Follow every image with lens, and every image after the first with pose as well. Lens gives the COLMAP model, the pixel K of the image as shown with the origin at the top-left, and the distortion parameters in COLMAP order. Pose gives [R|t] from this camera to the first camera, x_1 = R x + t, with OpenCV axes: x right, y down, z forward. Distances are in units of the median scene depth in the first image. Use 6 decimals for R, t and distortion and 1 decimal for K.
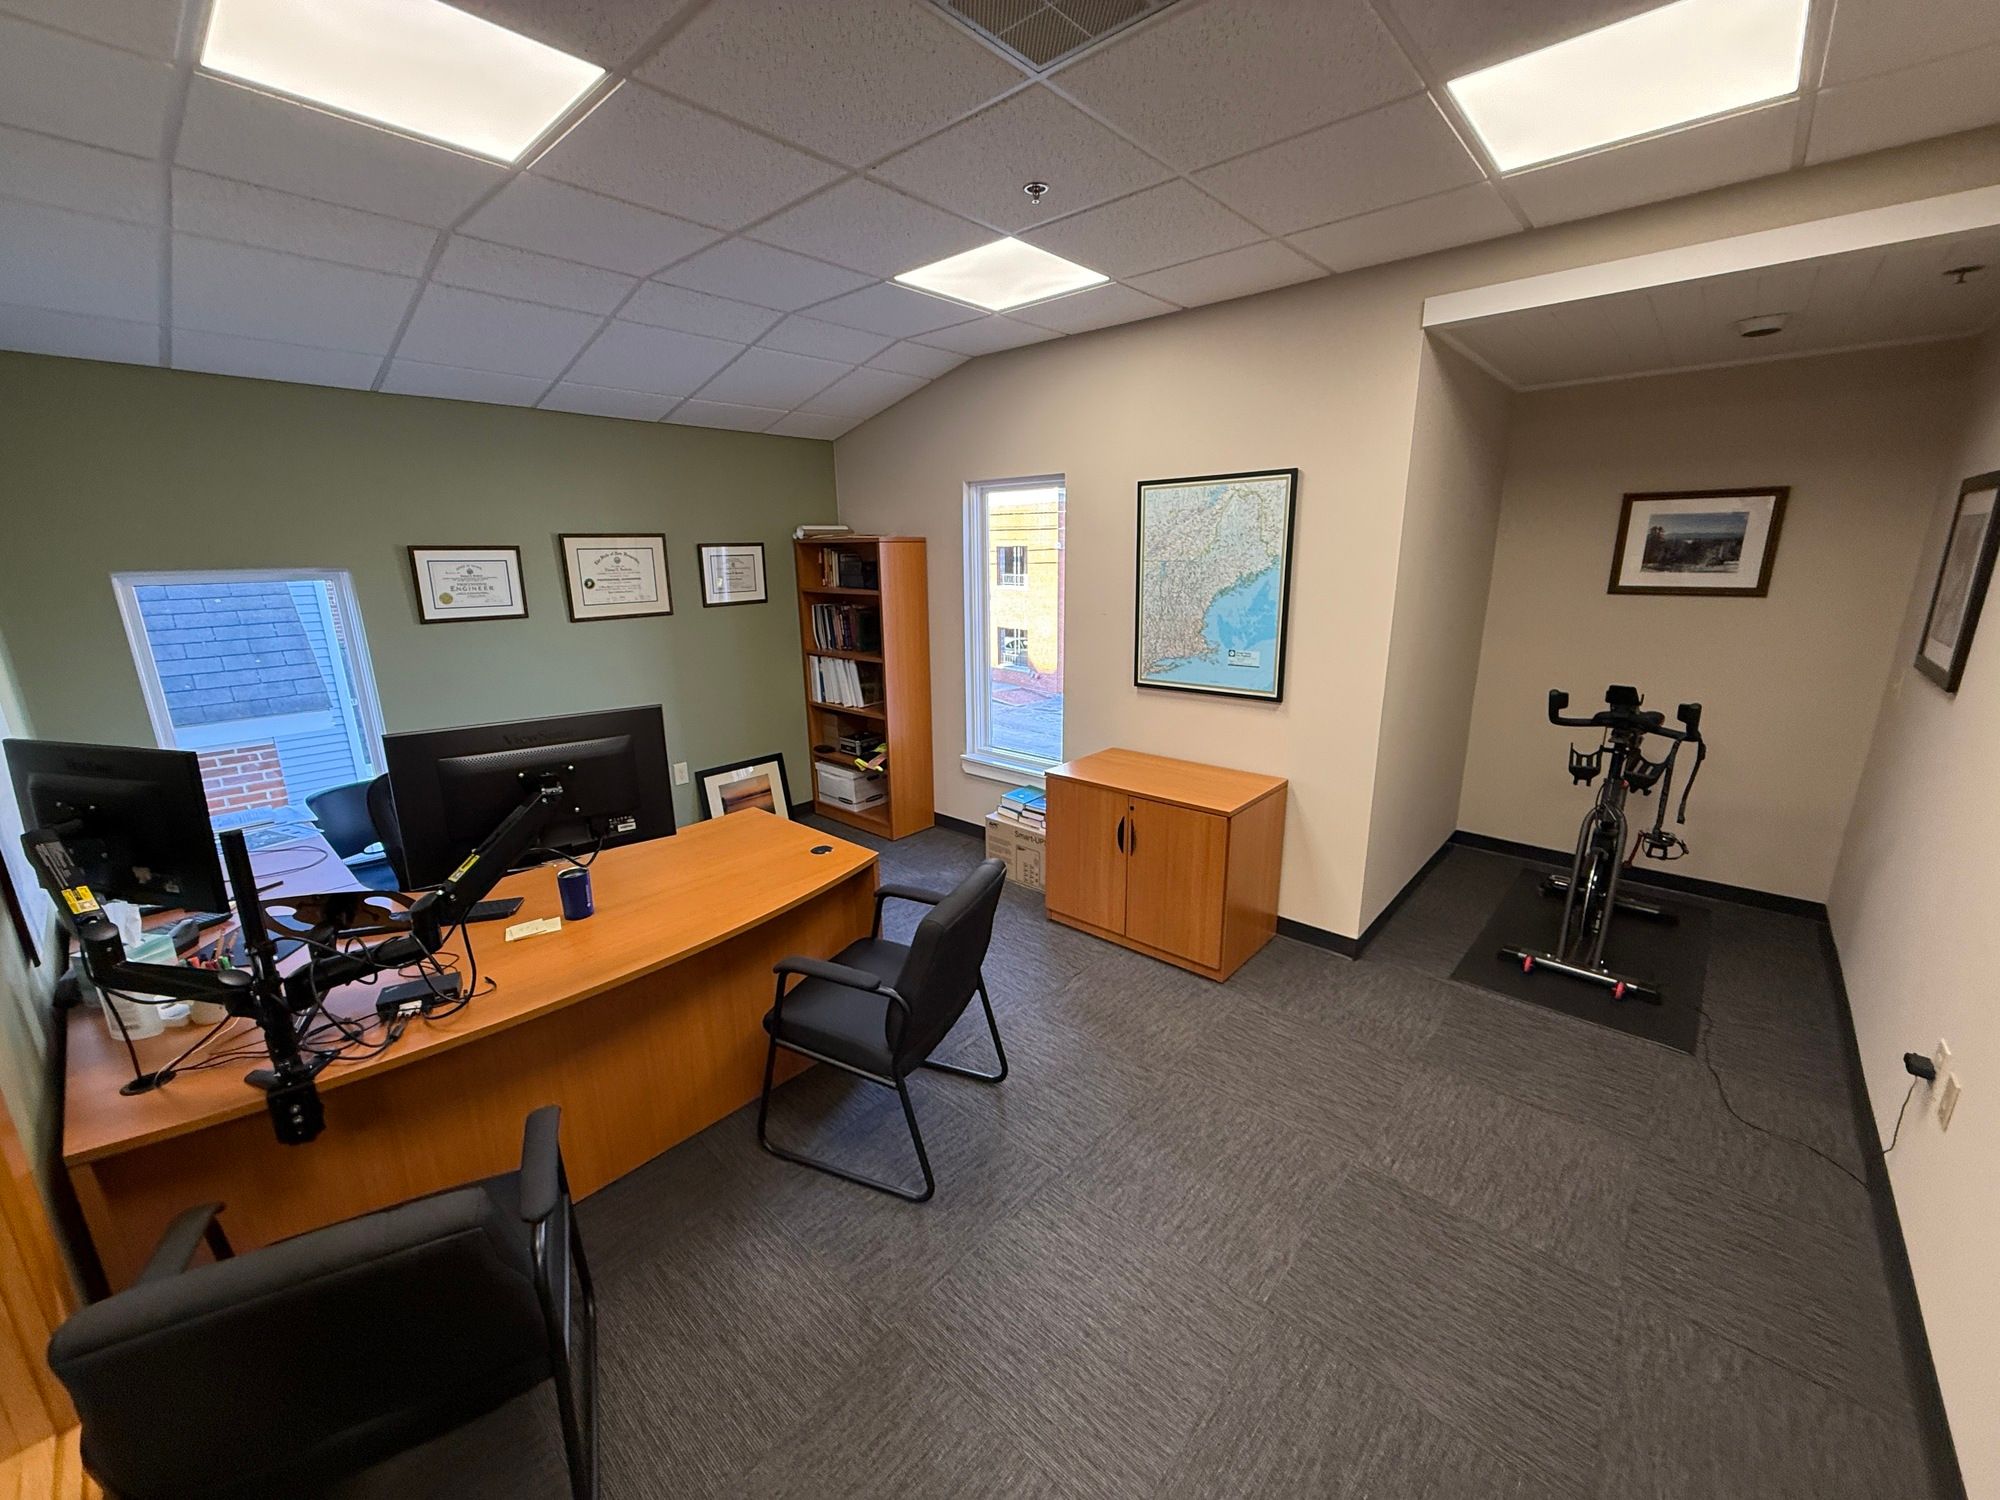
lens RADIAL K [[794.1, 0, 995.9], [0, 794.1, 746.8], [0, 0, 1]] dist [0.009018, -0.000122]
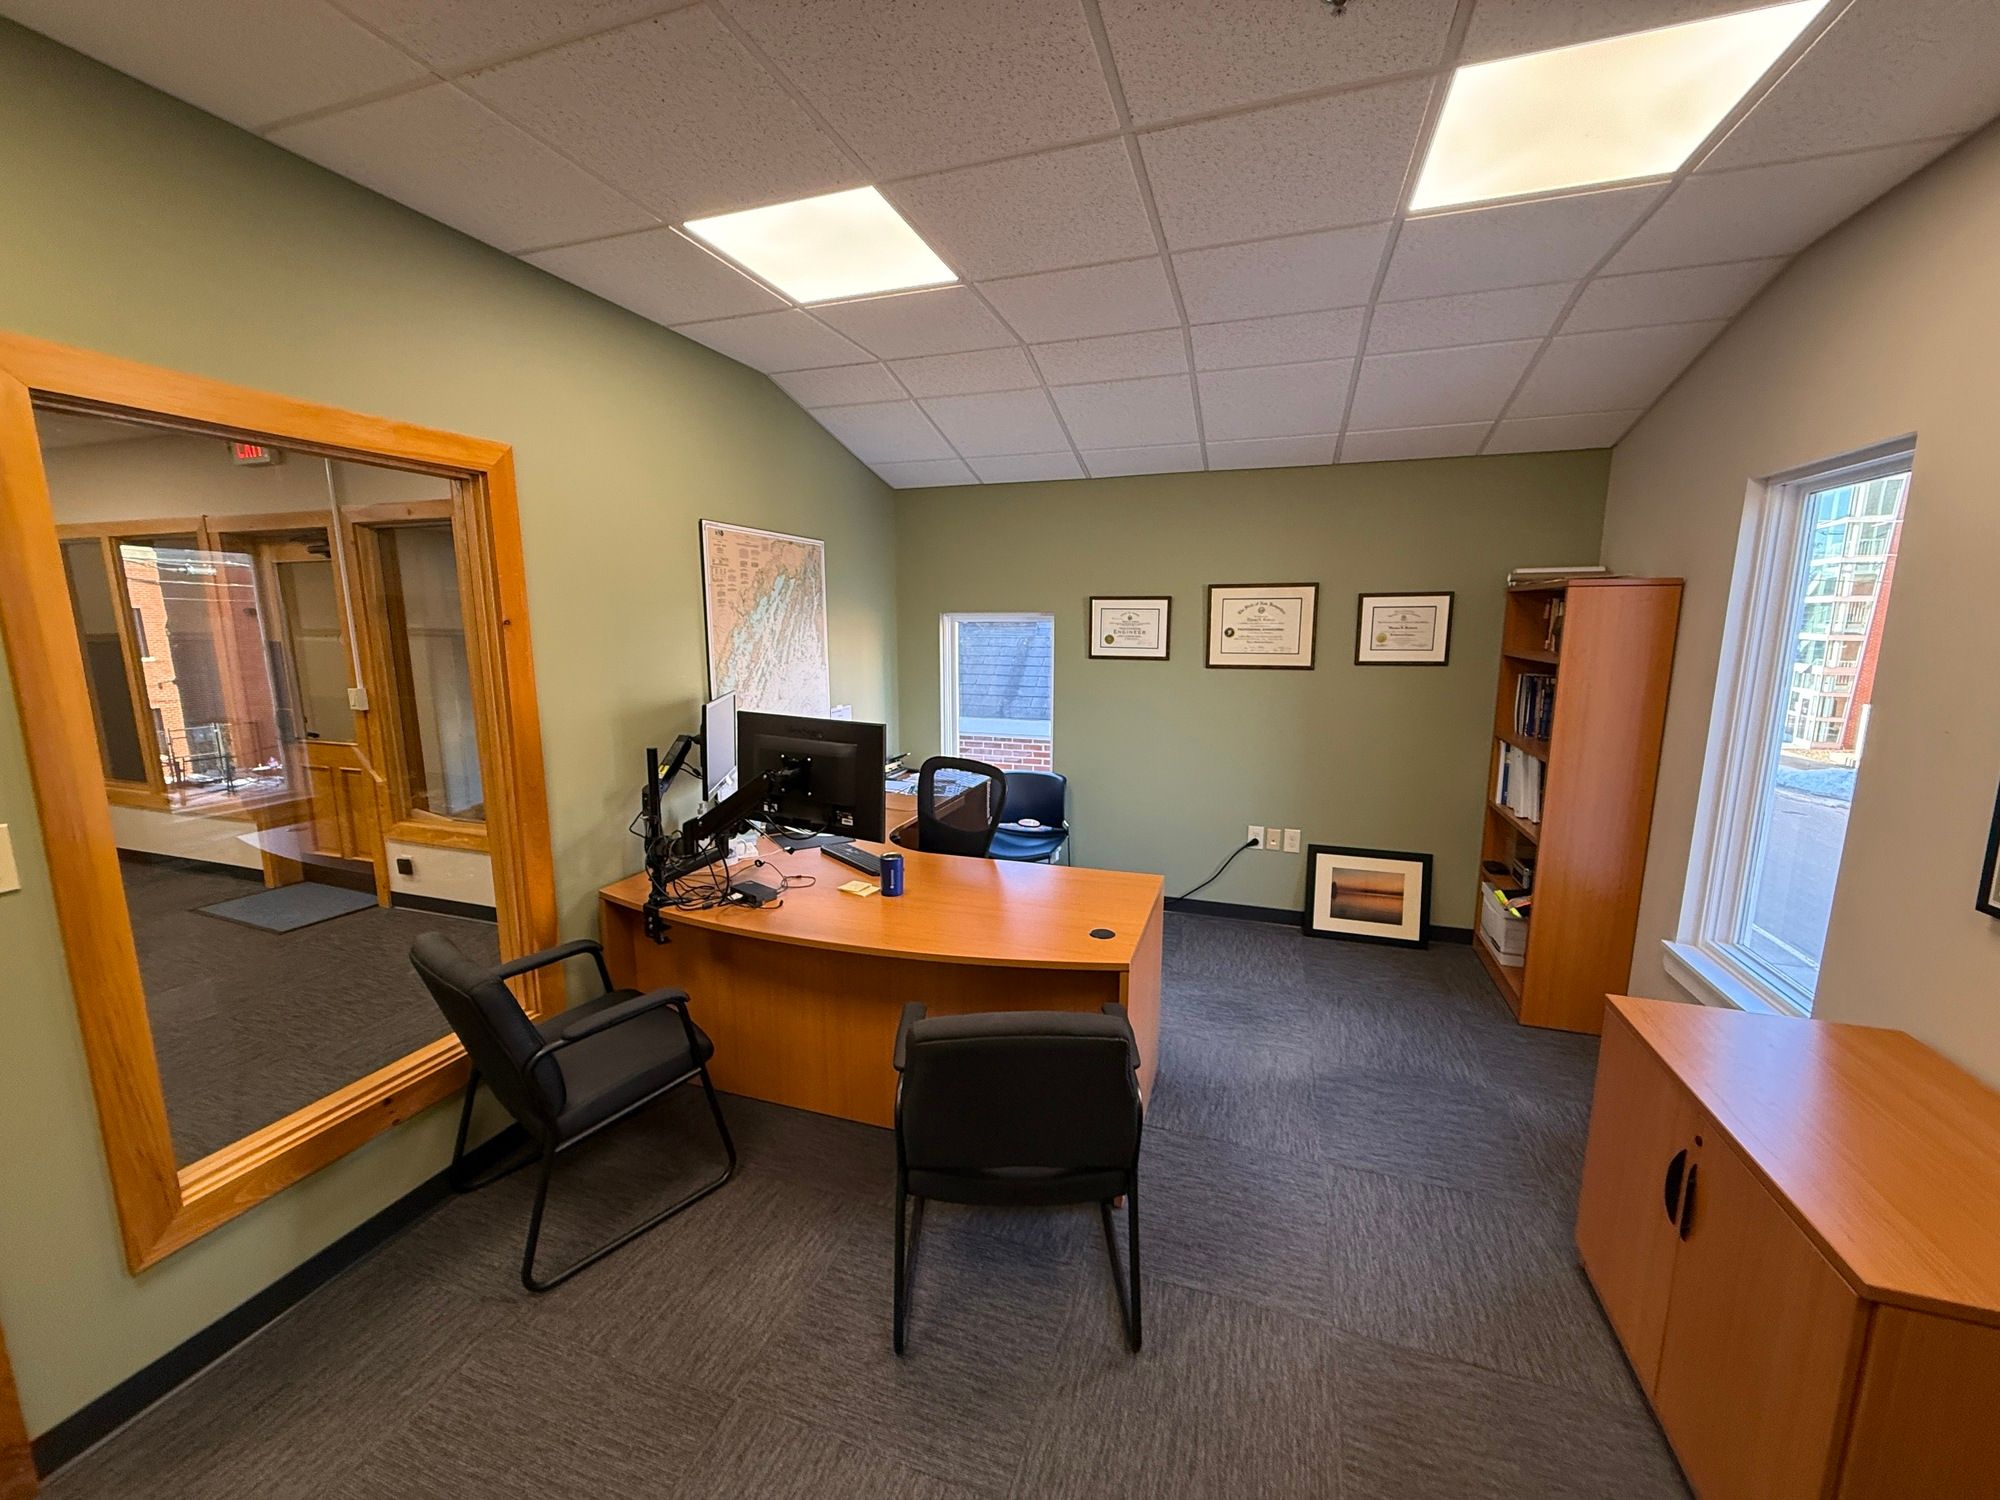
lens RADIAL K [[794.1, 0, 1000.2], [0, 794.1, 749.1], [0, 0, 1]] dist [0.009018, -0.000122]
pose [[0.396892, 0.166675, -0.902605, 0.330378], [-0.230183, 0.970024, 0.077908, -0.073520], [0.888534, 0.176843, 0.423361, 0.343267]]
